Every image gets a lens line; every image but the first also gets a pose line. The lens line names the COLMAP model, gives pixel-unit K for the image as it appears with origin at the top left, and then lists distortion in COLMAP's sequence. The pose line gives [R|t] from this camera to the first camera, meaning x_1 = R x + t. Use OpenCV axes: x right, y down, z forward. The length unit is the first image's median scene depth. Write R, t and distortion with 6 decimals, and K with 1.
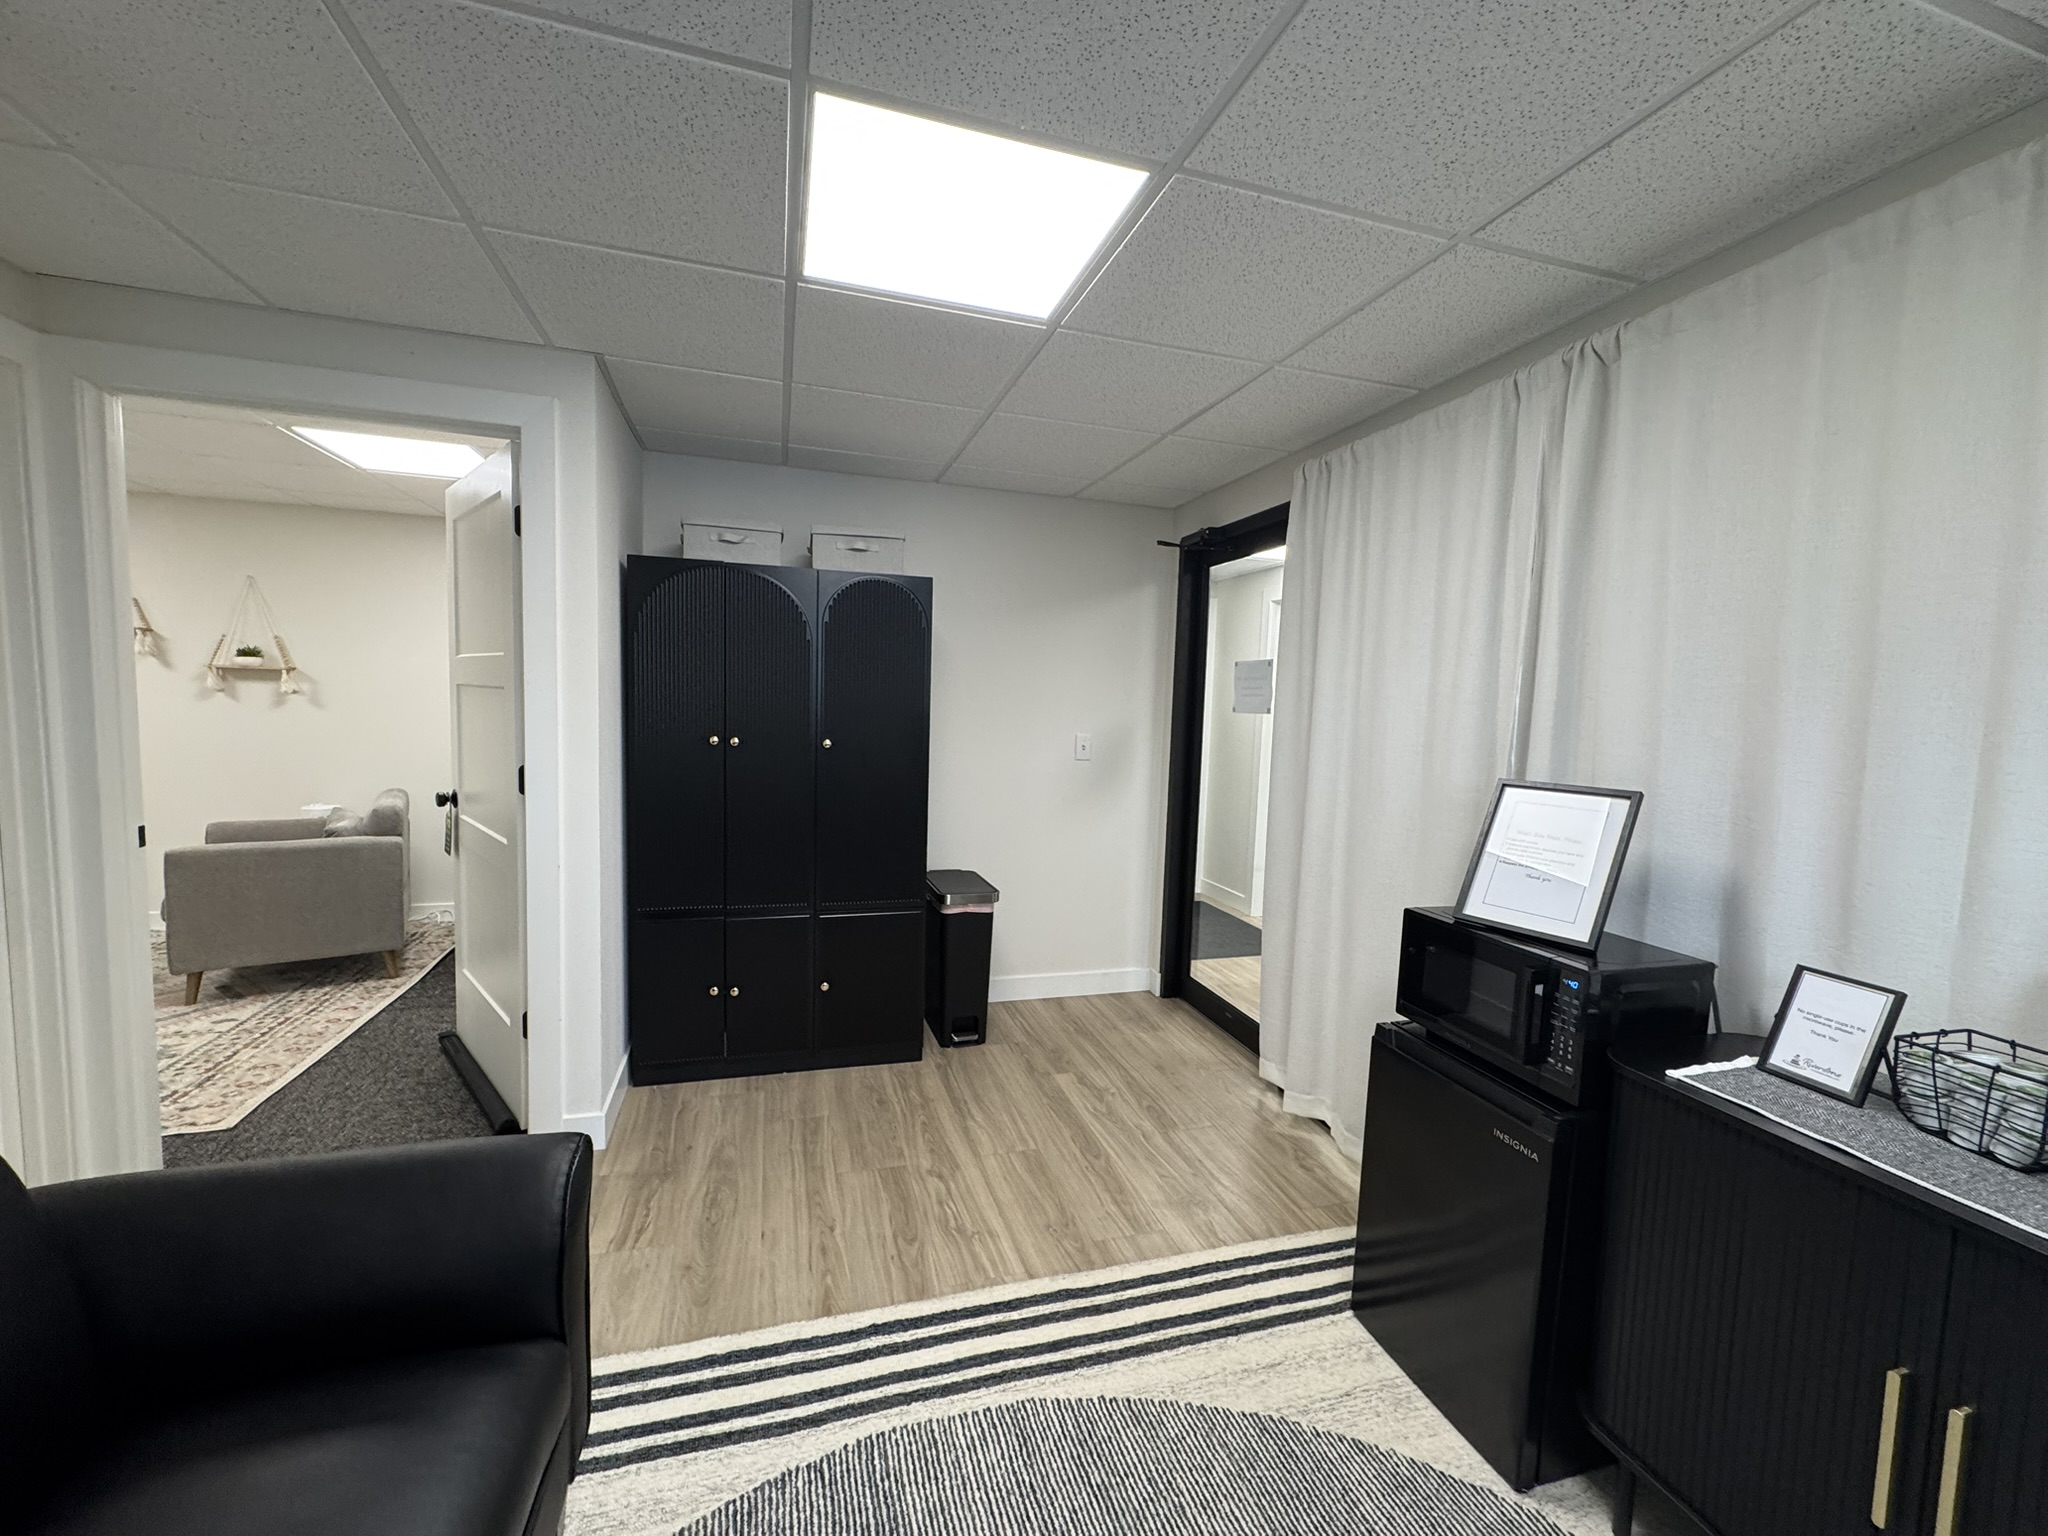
lens RADIAL K [[812.7, 0, 1015.1], [0, 812.7, 774.1], [0, 0, 1]] dist [-0.001255, 0.000462]
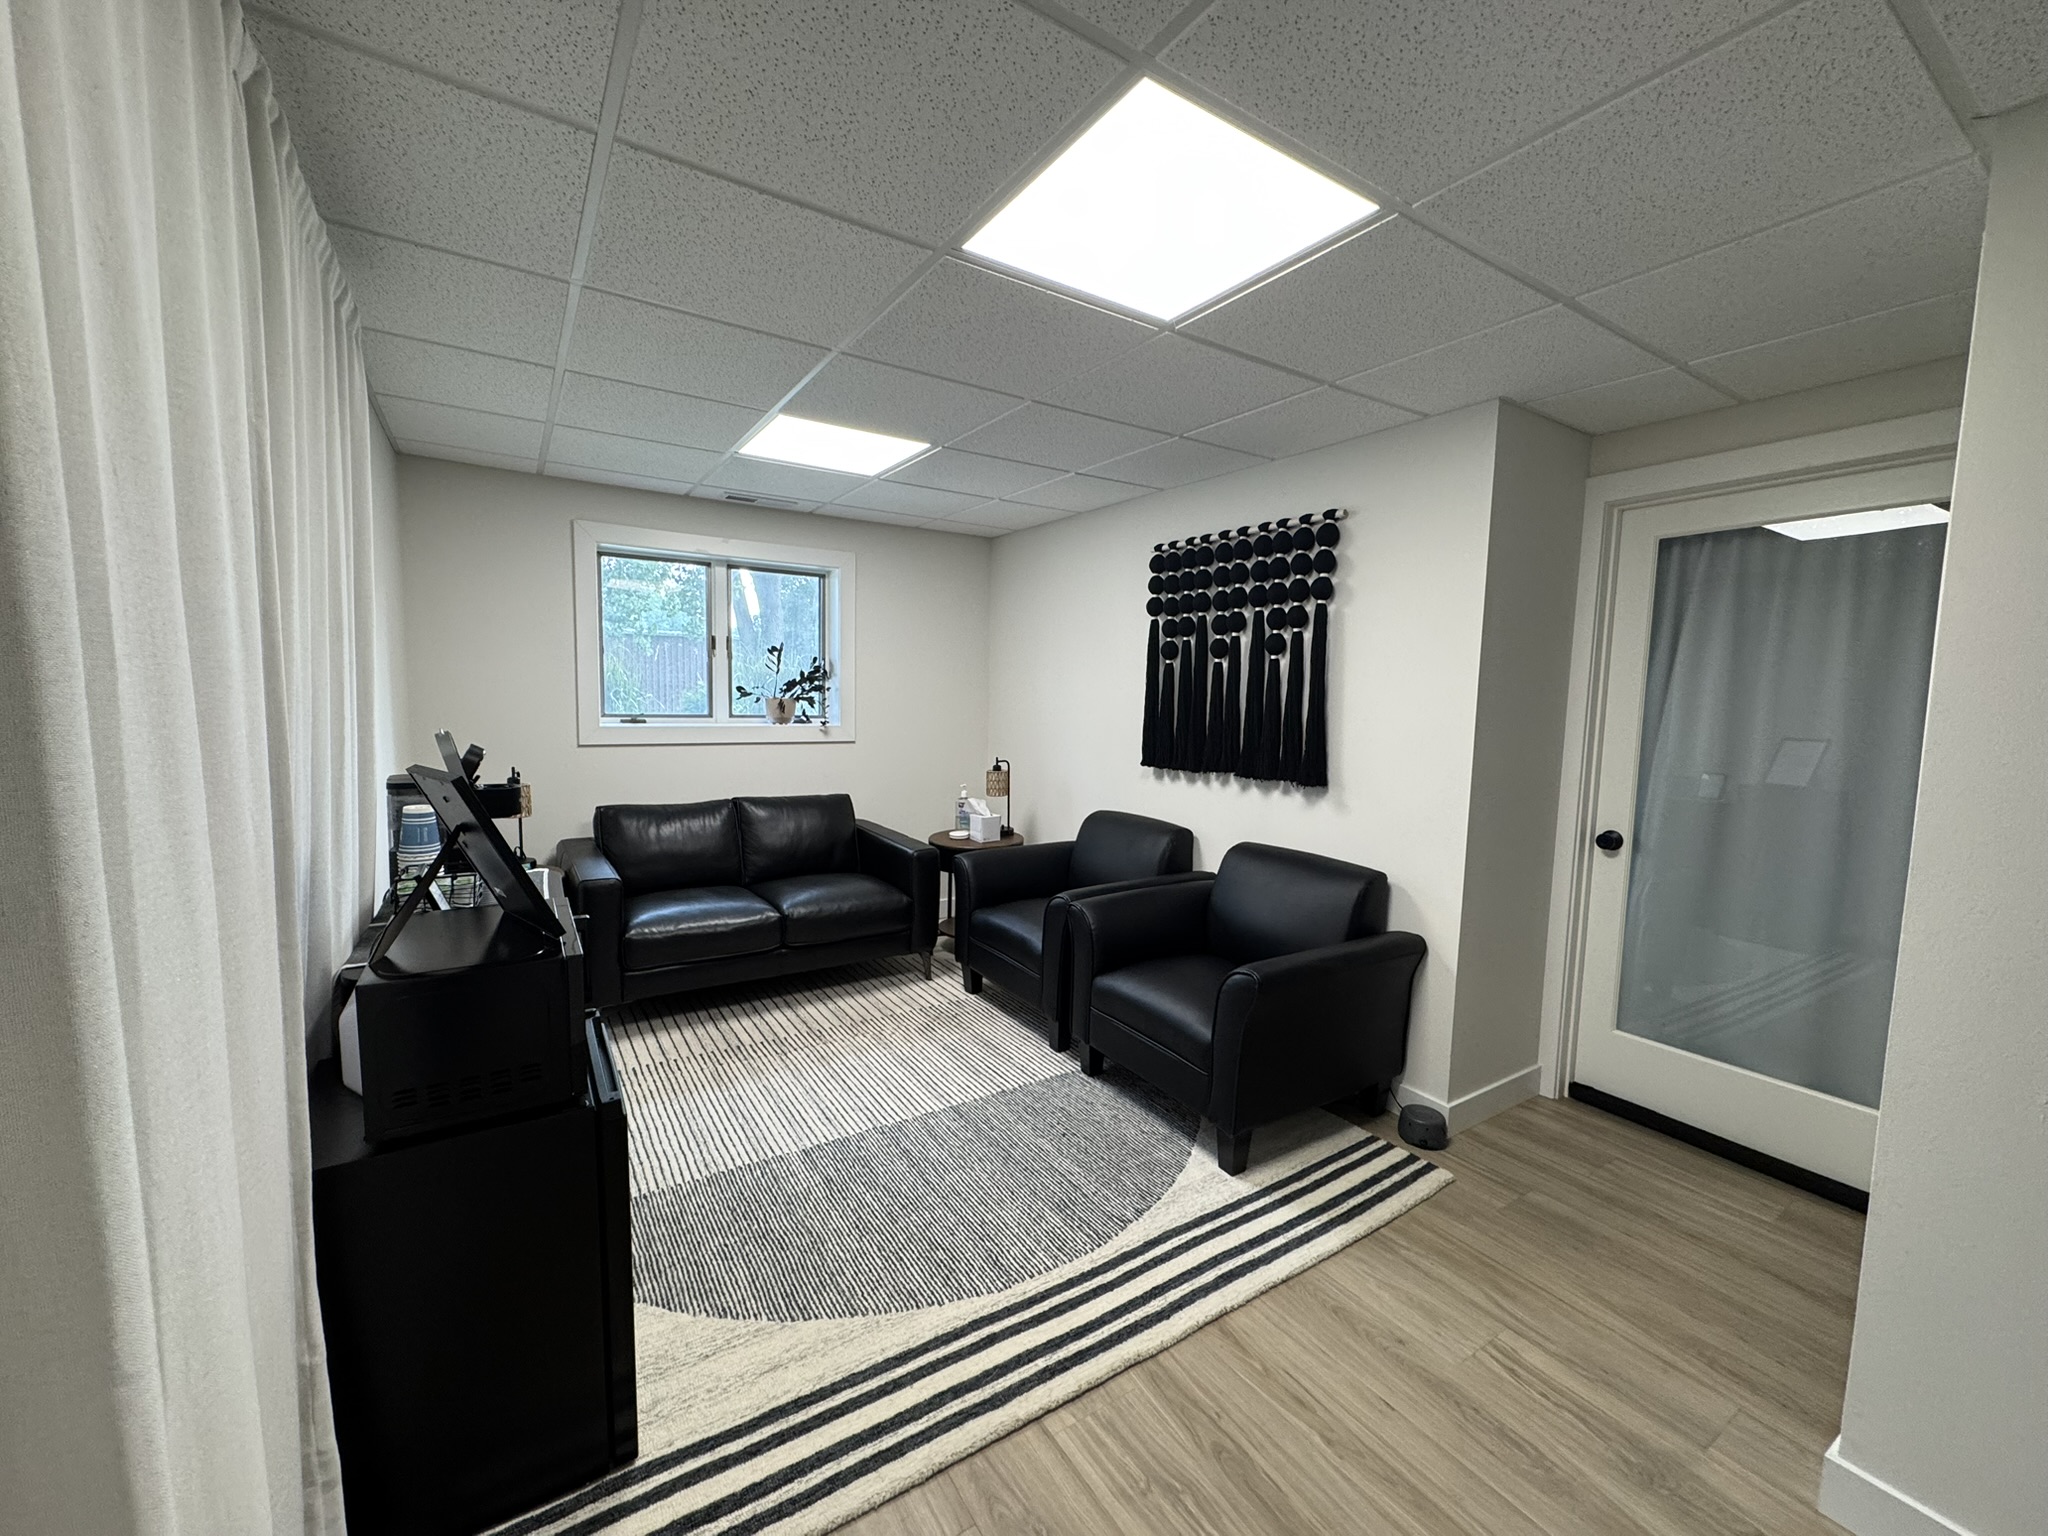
lens RADIAL K [[812.7, 0, 1020.8], [0, 812.7, 761.0], [0, 0, 1]] dist [-0.001255, 0.000462]
pose [[-0.959140, -0.036210, -0.280607, 0.323012], [-0.082570, 0.984426, 0.155203, -0.161604], [0.270616, 0.172031, -0.947192, 1.838161]]
